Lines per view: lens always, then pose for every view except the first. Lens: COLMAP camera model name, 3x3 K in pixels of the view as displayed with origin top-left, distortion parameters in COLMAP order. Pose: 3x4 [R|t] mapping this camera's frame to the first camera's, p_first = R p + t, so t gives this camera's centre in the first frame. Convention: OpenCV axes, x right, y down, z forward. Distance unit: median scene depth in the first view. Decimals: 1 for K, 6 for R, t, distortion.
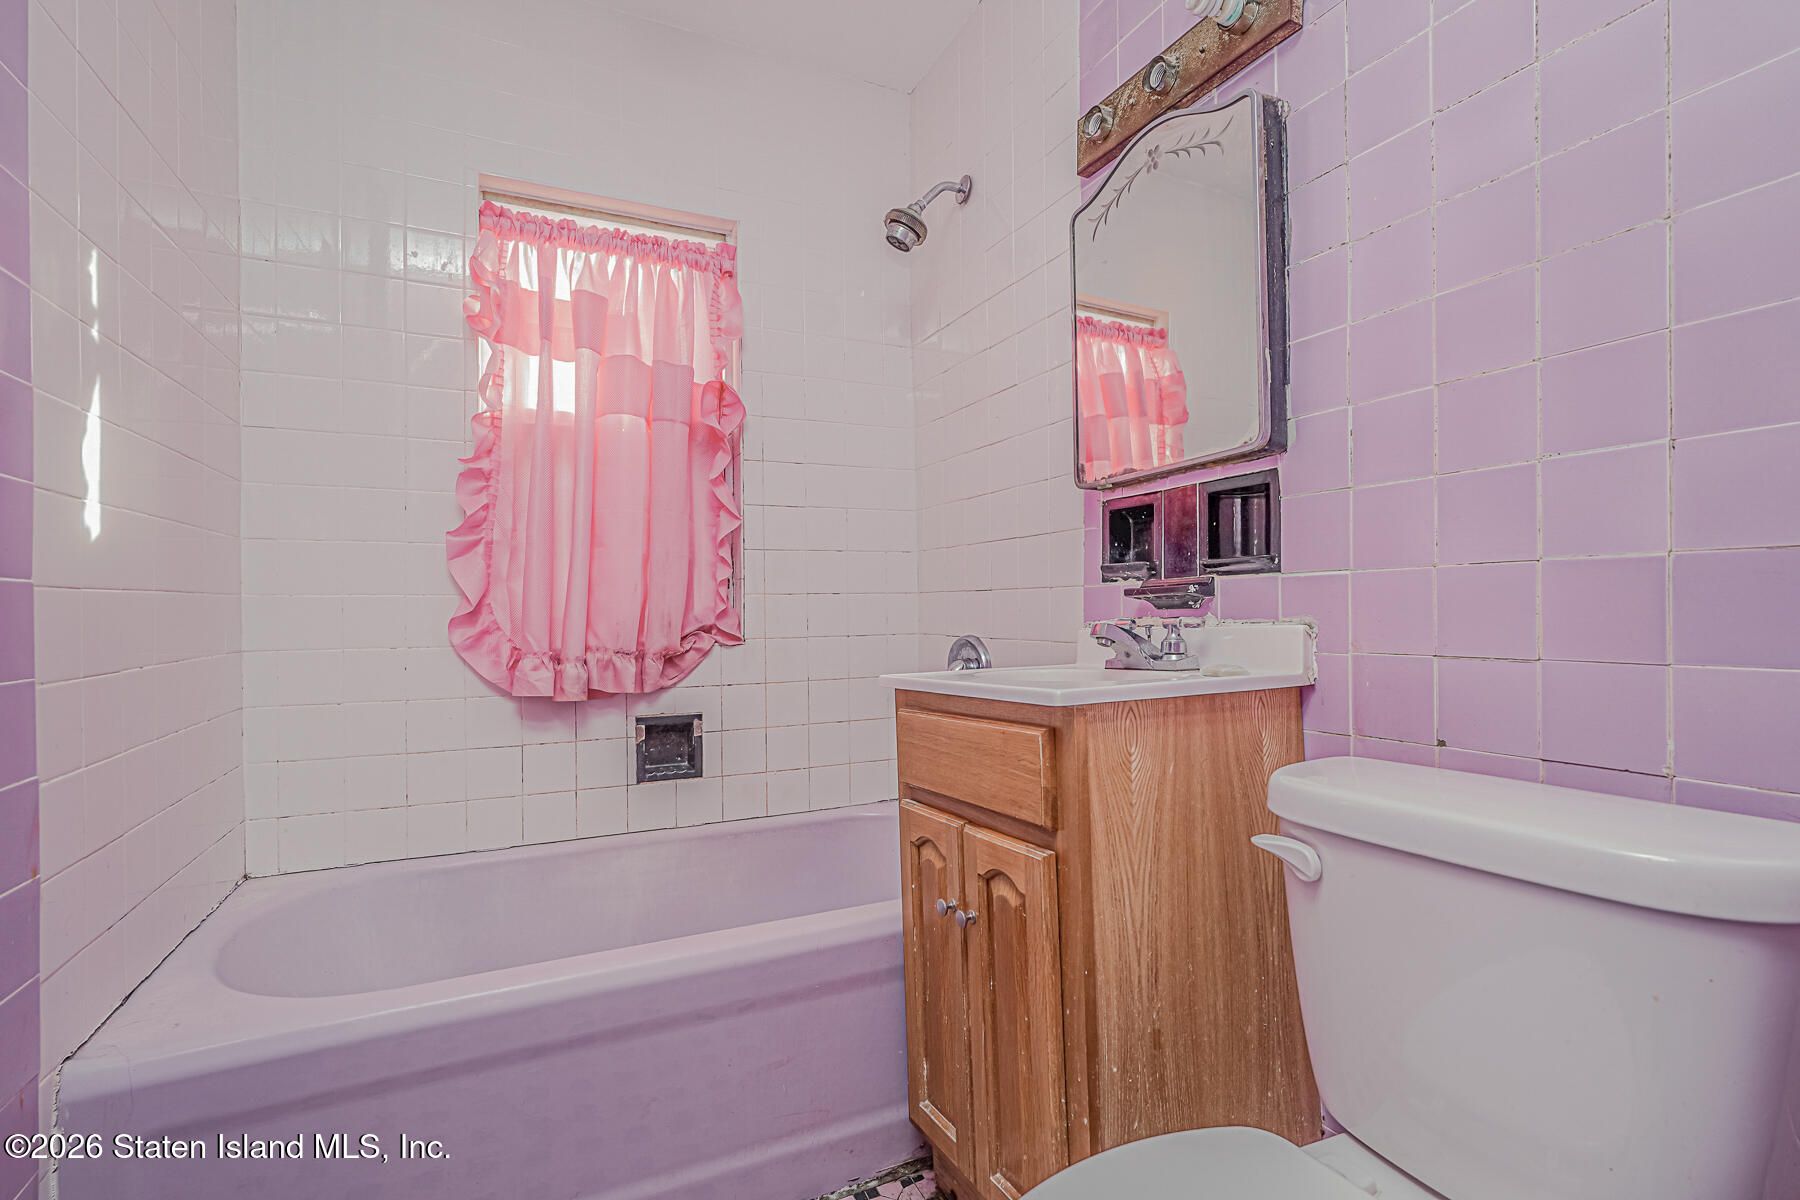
lens RADIAL K [[821.9, 0, 893.6], [0, 821.9, 601.5], [0, 0, 1]] dist [0.002568, 0.000370]
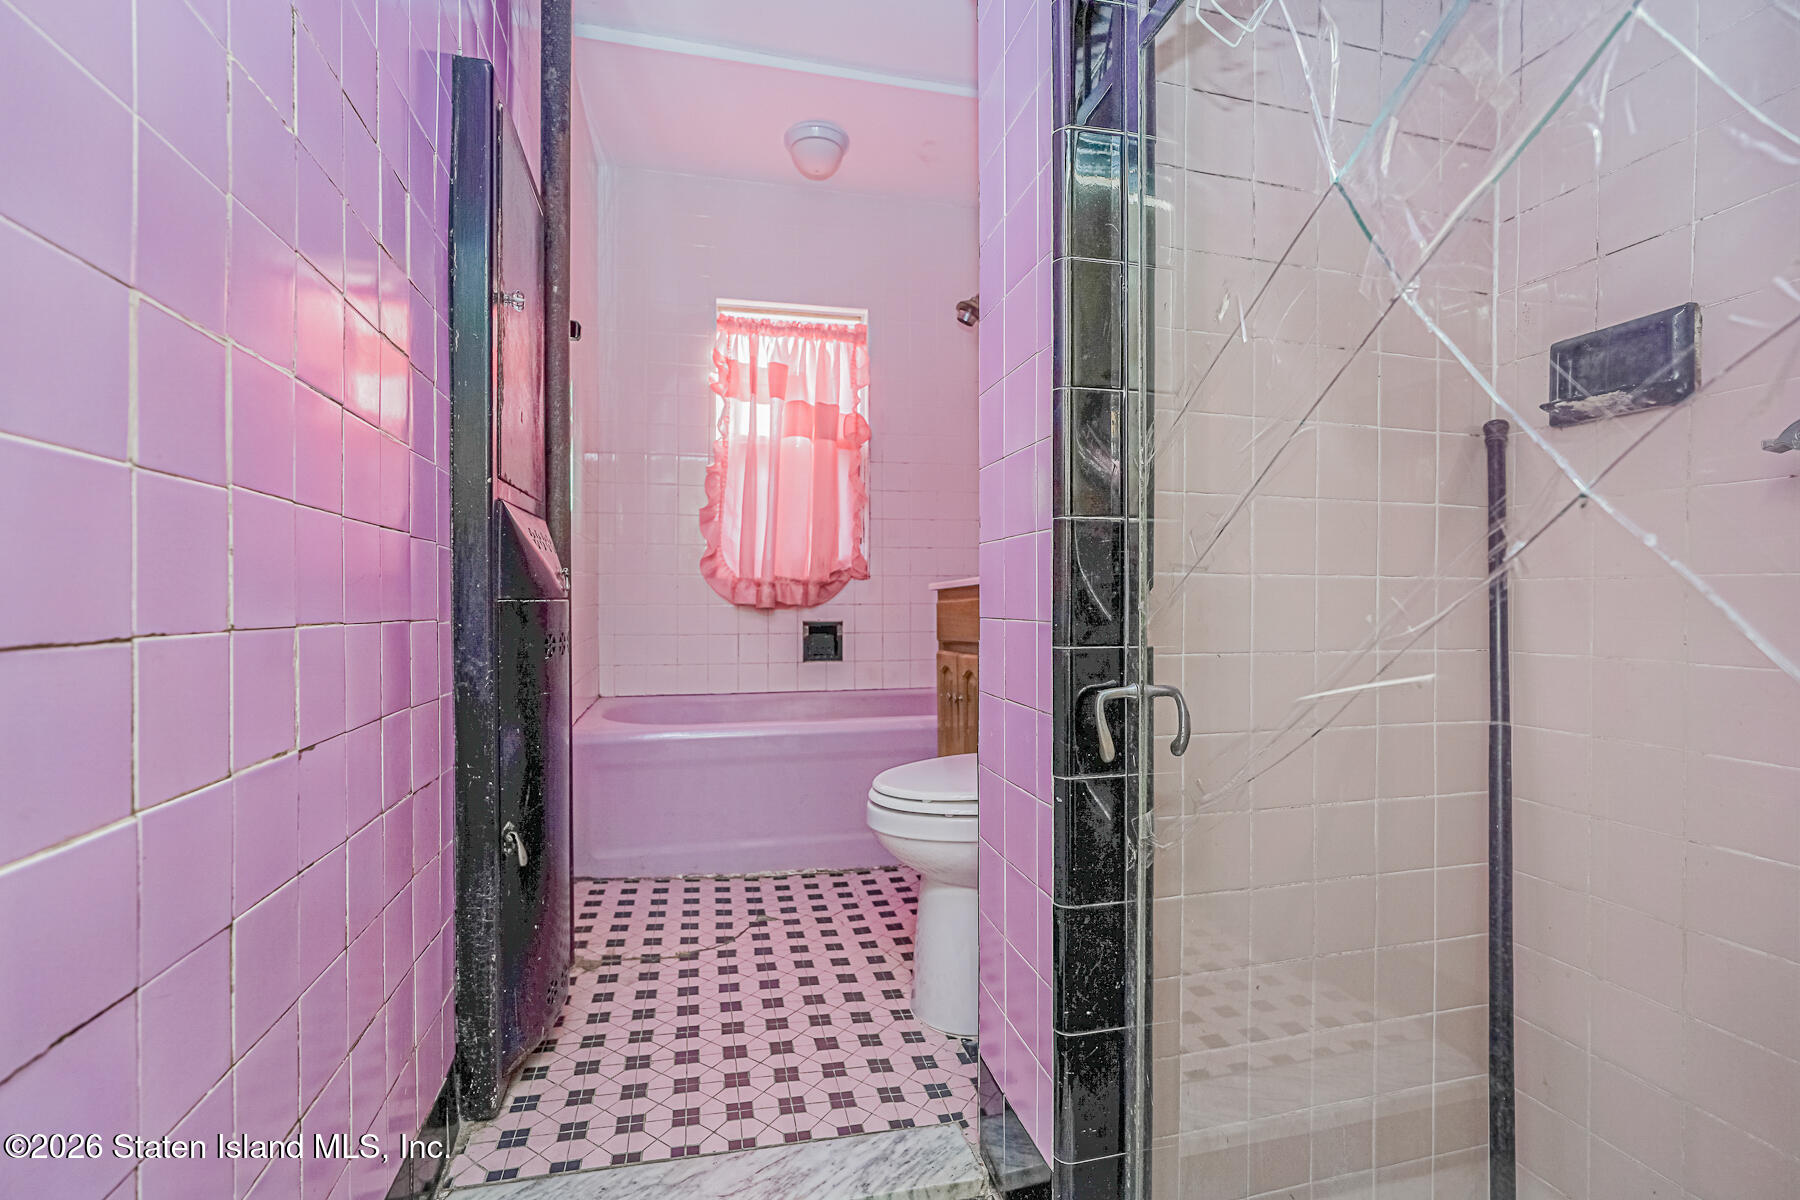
lens RADIAL K [[821.9, 0, 903.0], [0, 821.9, 604.1], [0, 0, 1]] dist [0.002568, 0.000370]
pose [[0.979430, 0.013118, -0.201356, 0.212345], [-0.009961, 0.999811, 0.016684, 0.077231], [0.201537, -0.014335, 0.979376, -0.566179]]
